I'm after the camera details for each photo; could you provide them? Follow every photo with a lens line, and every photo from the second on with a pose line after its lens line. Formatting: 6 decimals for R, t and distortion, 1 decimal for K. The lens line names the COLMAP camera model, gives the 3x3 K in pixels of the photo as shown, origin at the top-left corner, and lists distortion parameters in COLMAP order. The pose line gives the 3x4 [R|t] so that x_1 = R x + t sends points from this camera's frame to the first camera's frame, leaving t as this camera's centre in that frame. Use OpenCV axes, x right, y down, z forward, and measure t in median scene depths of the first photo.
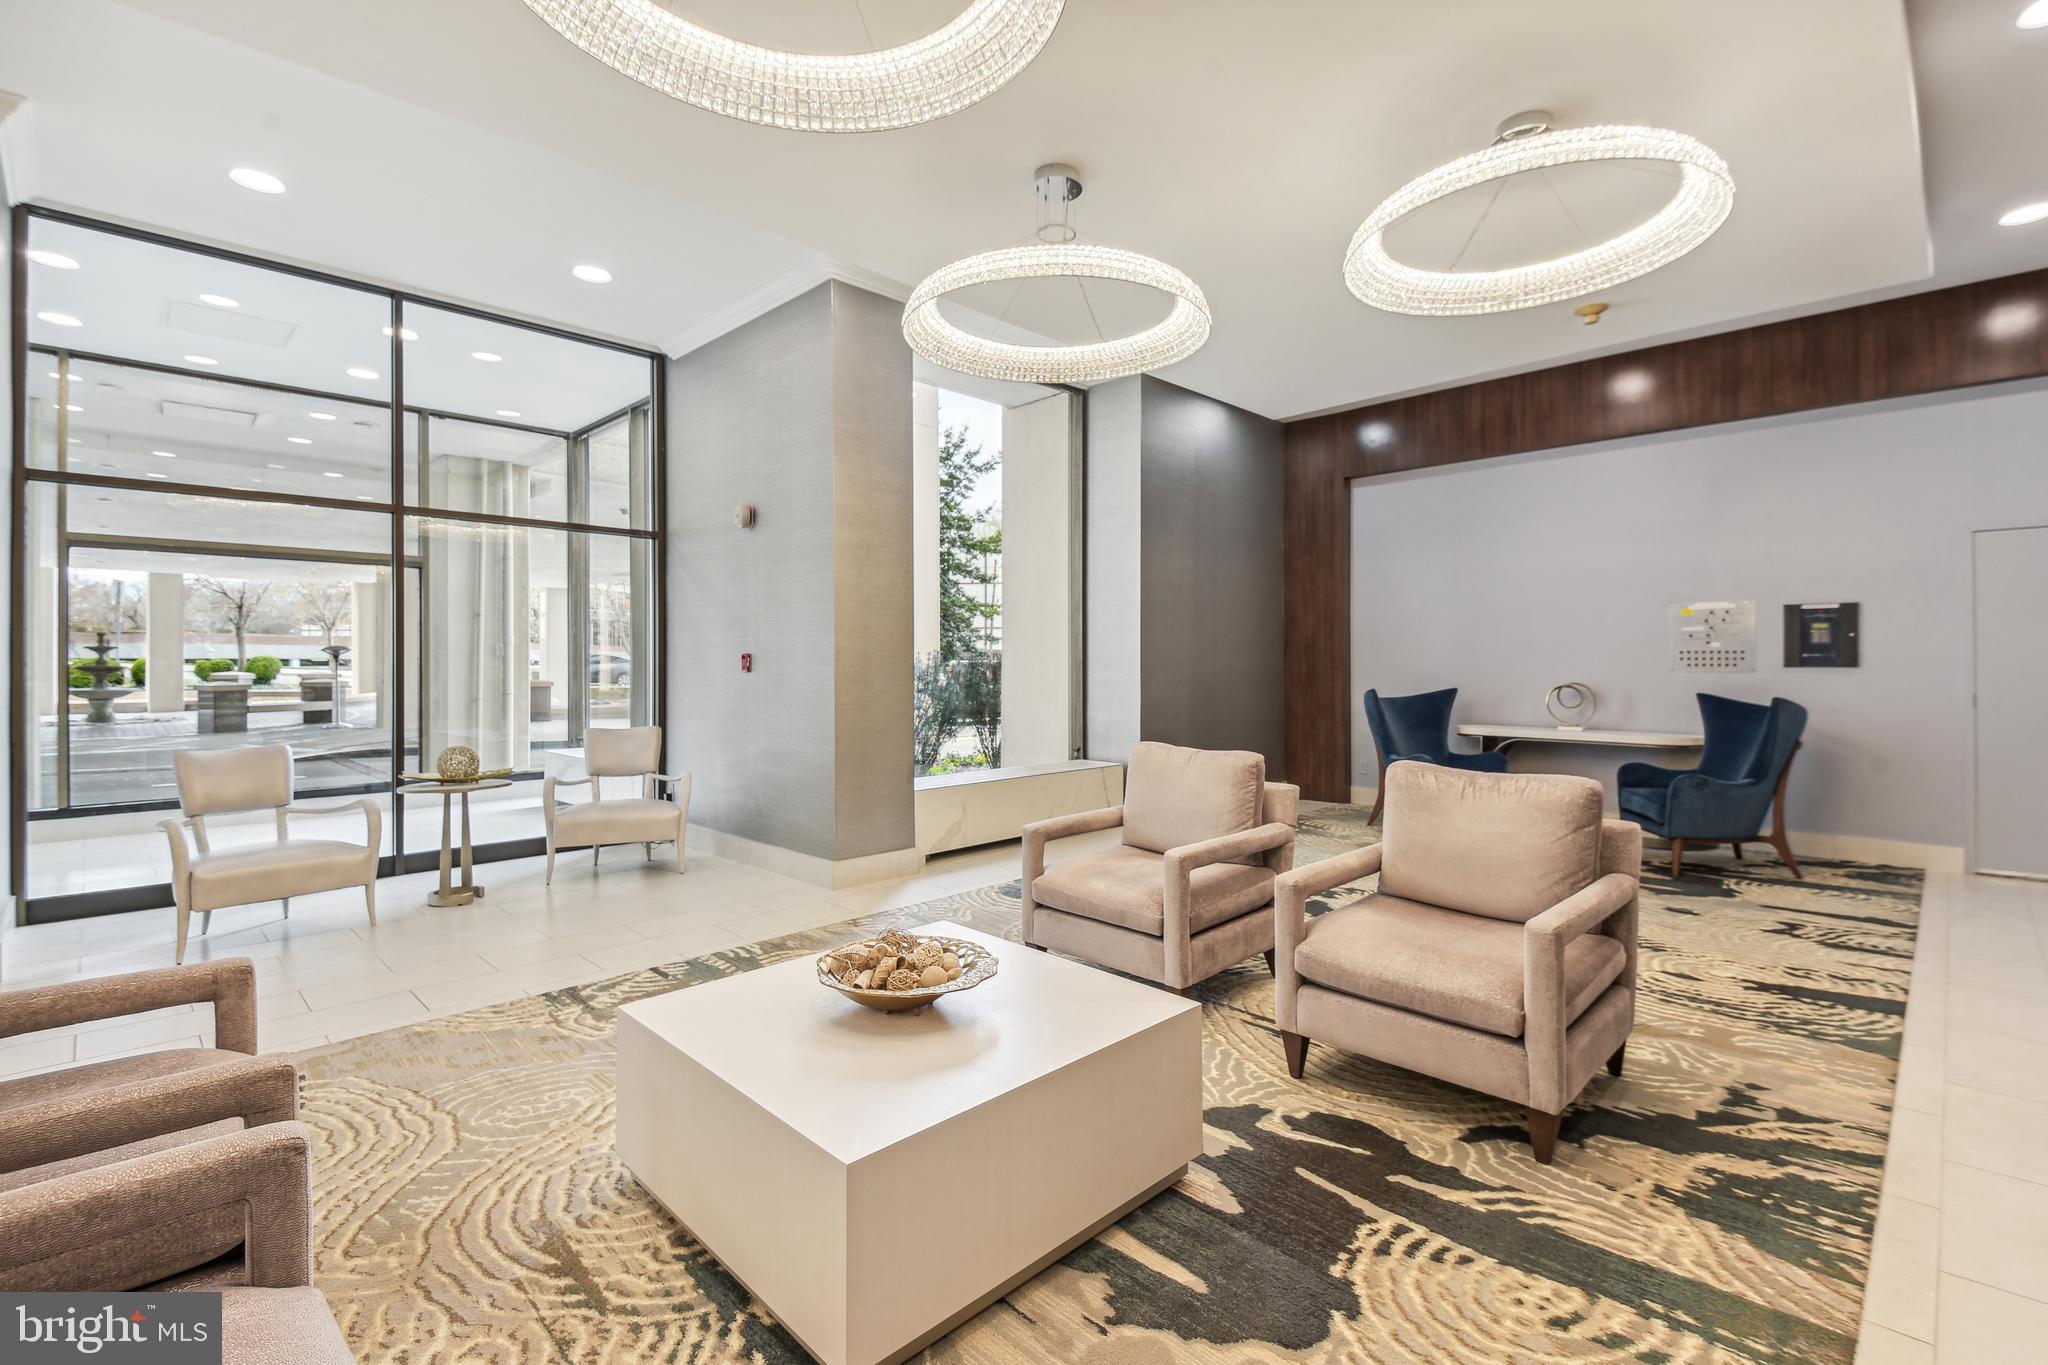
lens RADIAL K [[922.2, 0, 1046.1], [0, 922.2, 661.1], [0, 0, 1]] dist [0.071671, -0.050363]
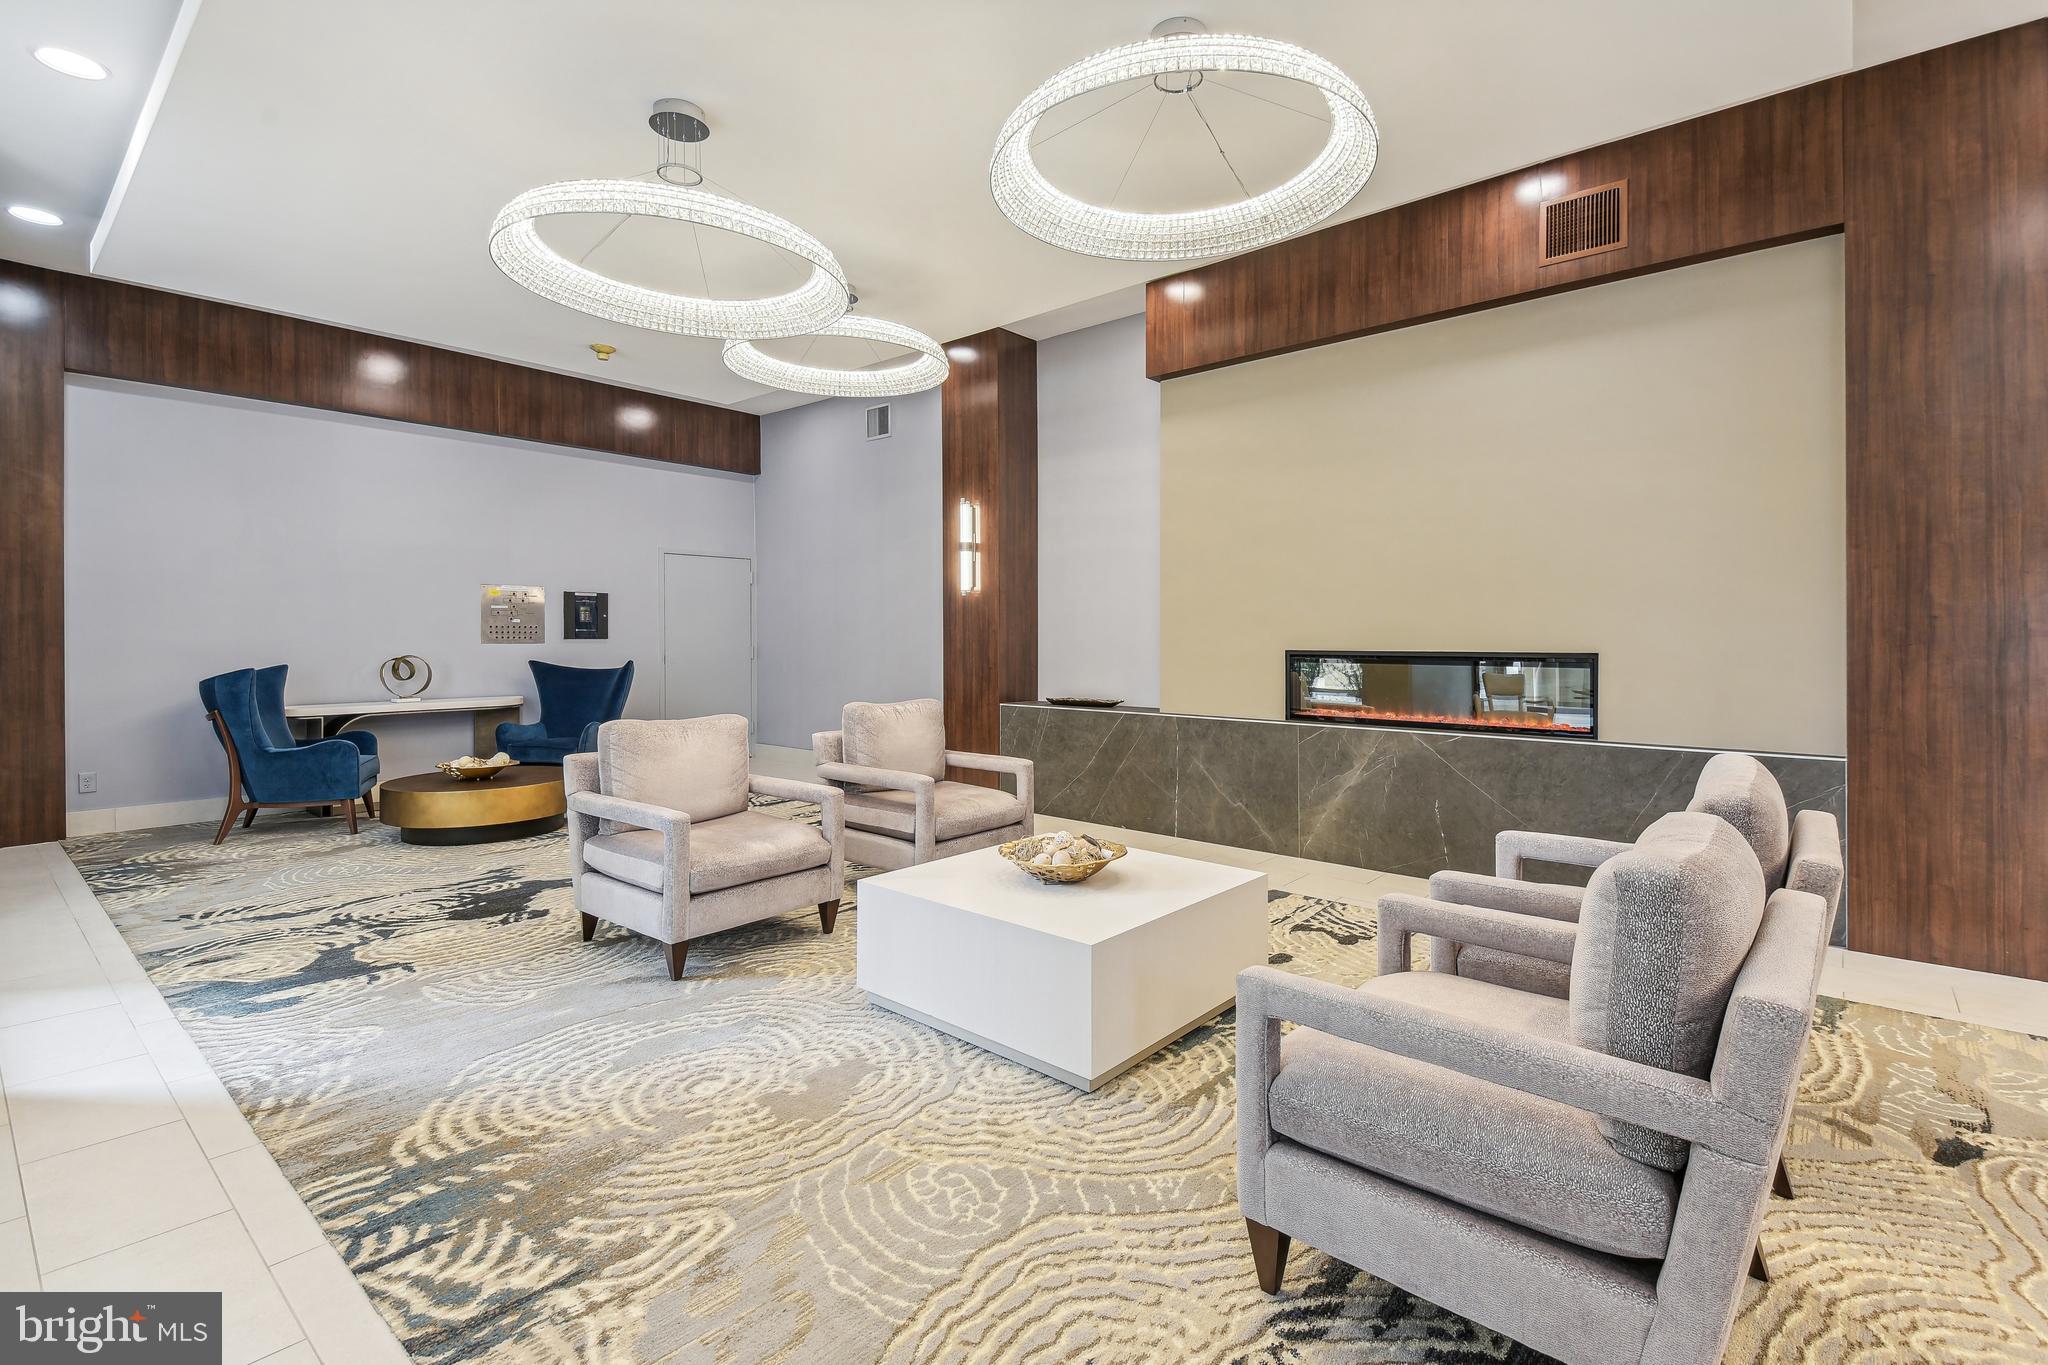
lens RADIAL K [[922.2, 0, 1046.1], [0, 922.2, 661.1], [0, 0, 1]] dist [0.071671, -0.050363]
pose [[-0.081418, -0.026956, 0.996315, -0.918590], [-0.001674, 0.999636, 0.026909, 0.001782], [-0.996679, 0.000523, -0.081434, 0.686430]]
